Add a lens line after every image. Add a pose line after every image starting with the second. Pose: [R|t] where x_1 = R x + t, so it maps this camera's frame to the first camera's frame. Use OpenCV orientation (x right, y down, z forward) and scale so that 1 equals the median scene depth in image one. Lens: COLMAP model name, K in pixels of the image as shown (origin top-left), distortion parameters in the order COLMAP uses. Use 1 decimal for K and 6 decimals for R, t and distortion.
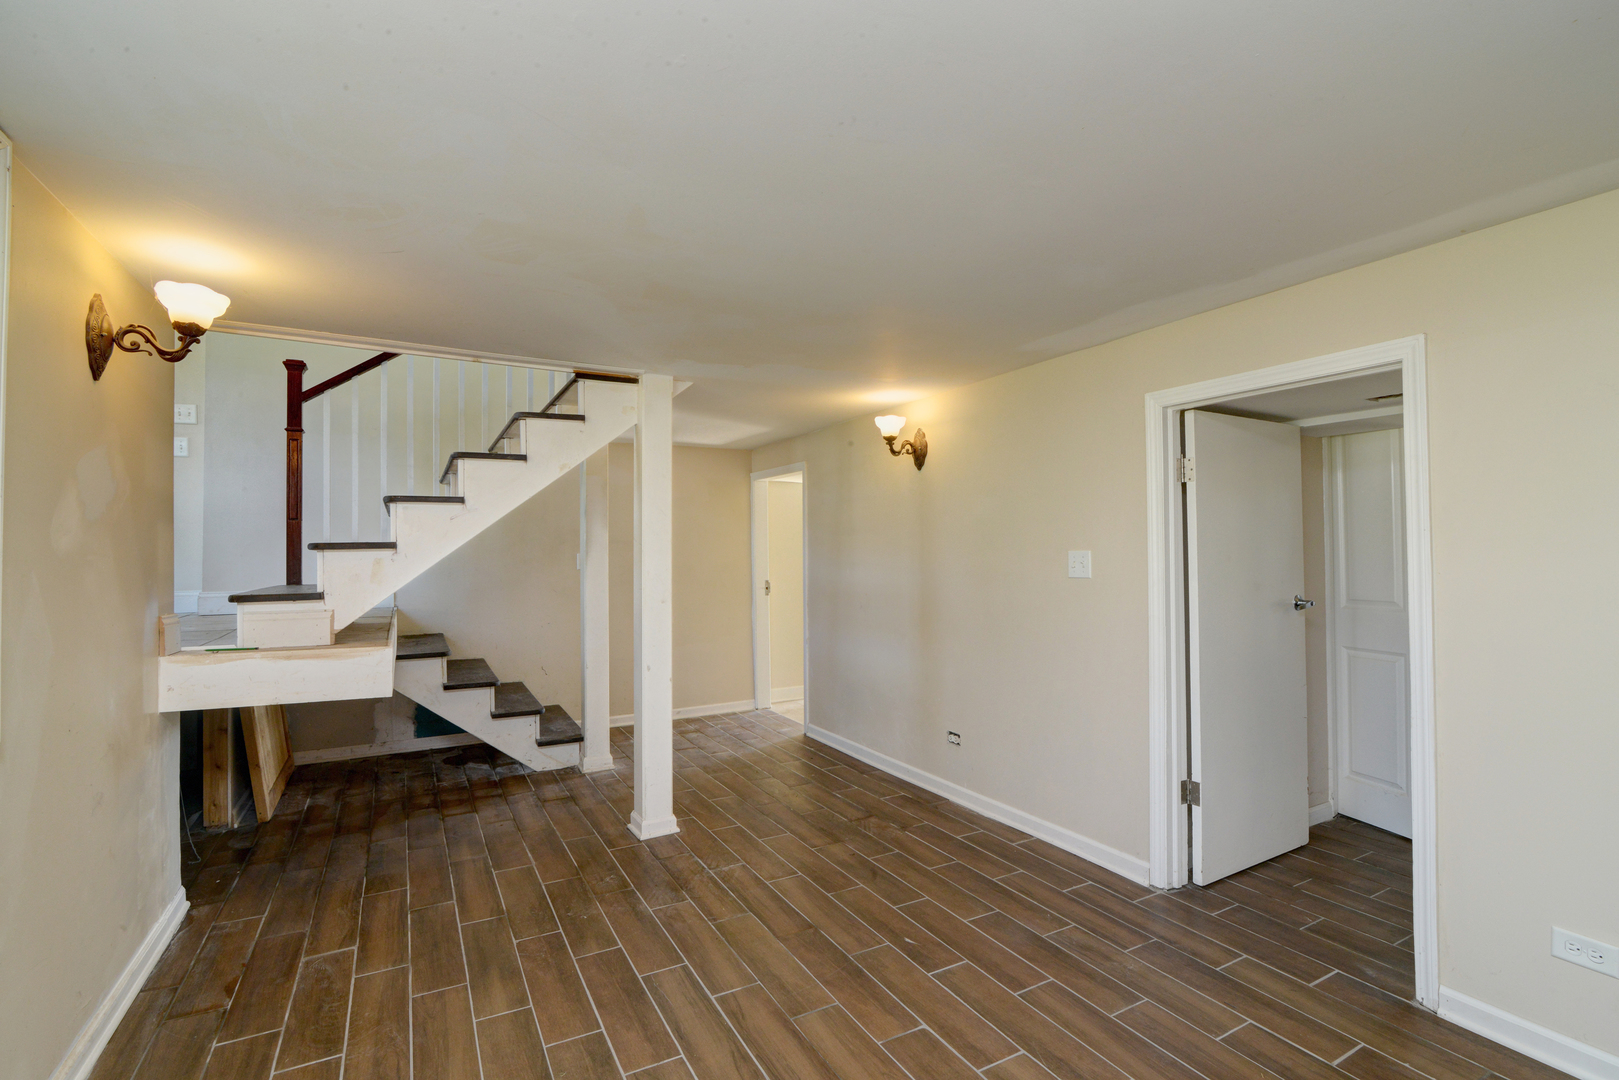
lens RADIAL K [[742.0, 0, 803.4], [0, 742.0, 539.6], [0, 0, 1]] dist [-0.021555, -0.000235]
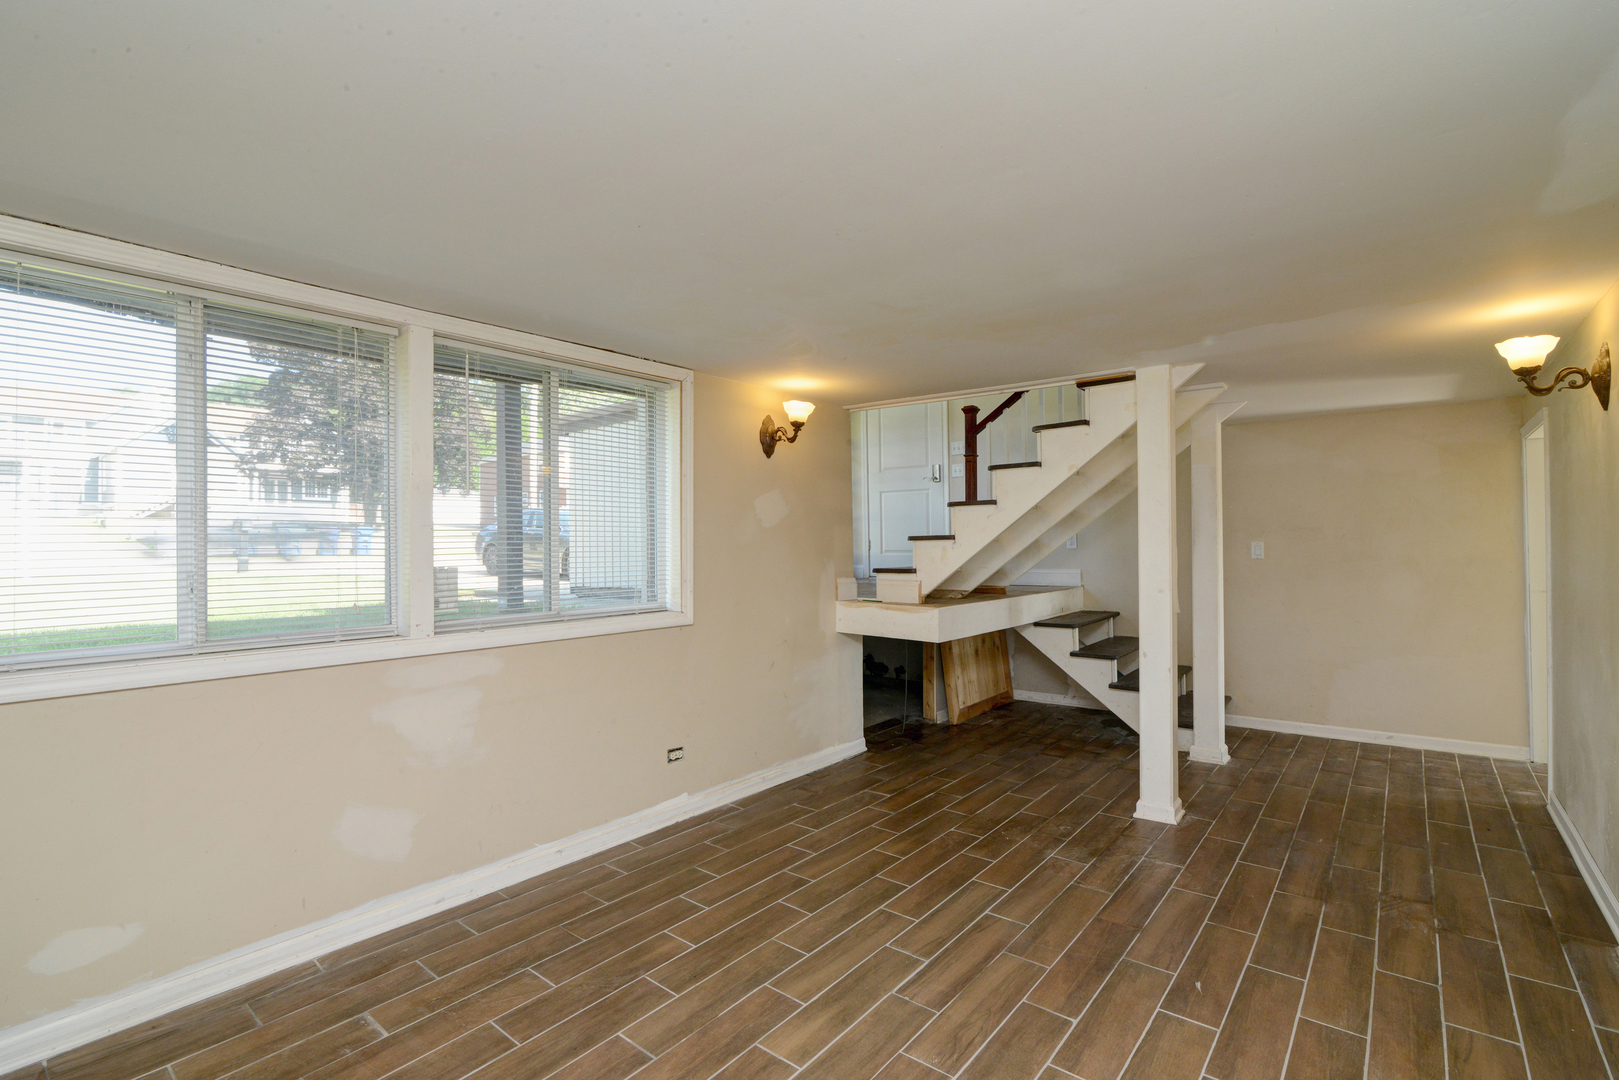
lens RADIAL K [[742.0, 0, 803.4], [0, 742.0, 539.6], [0, 0, 1]] dist [-0.021555, -0.000235]
pose [[0.375404, -0.000624, -0.926861, 0.695056], [0.019199, 0.999790, 0.007104, -0.003554], [0.926662, -0.020462, 0.375337, 0.219484]]
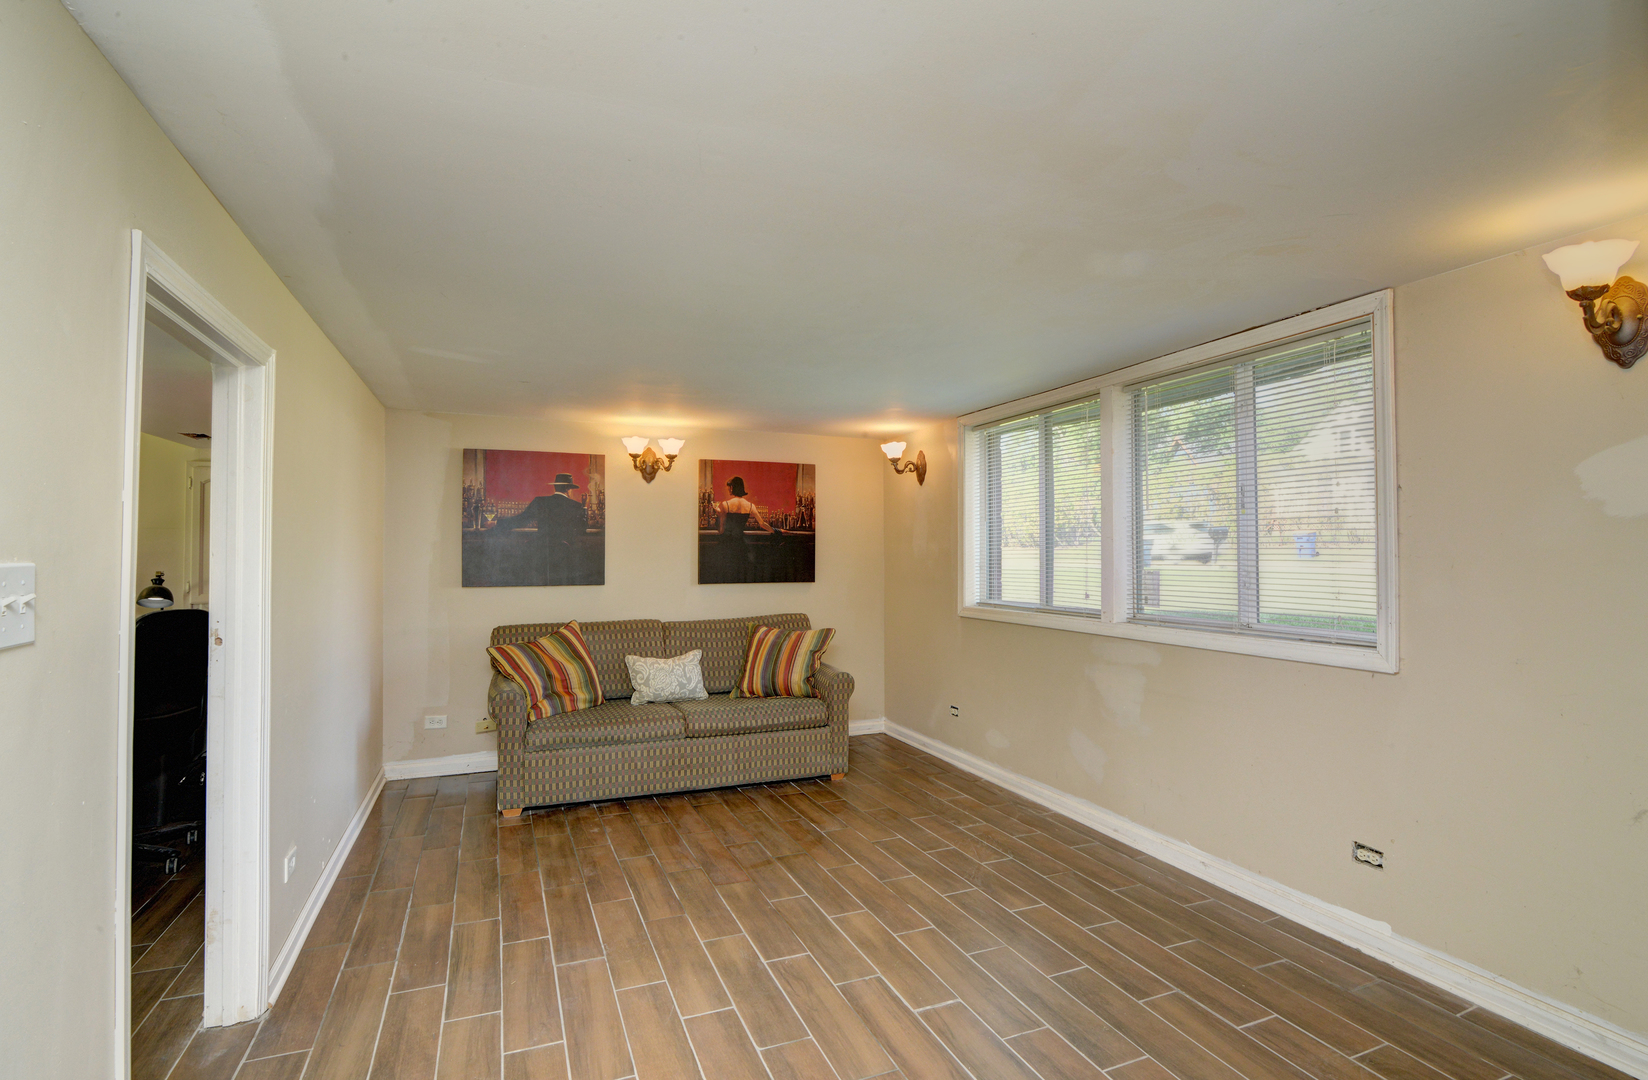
lens RADIAL K [[779.8, 0, 816.2], [0, 779.8, 537.8], [0, 0, 1]] dist [-0.022368, 0.000456]
pose [[-0.994269, 0.010489, 0.106391, -0.018114], [0.006866, 0.999386, -0.034362, 0.019494], [-0.106686, -0.033435, -0.993730, 1.482202]]
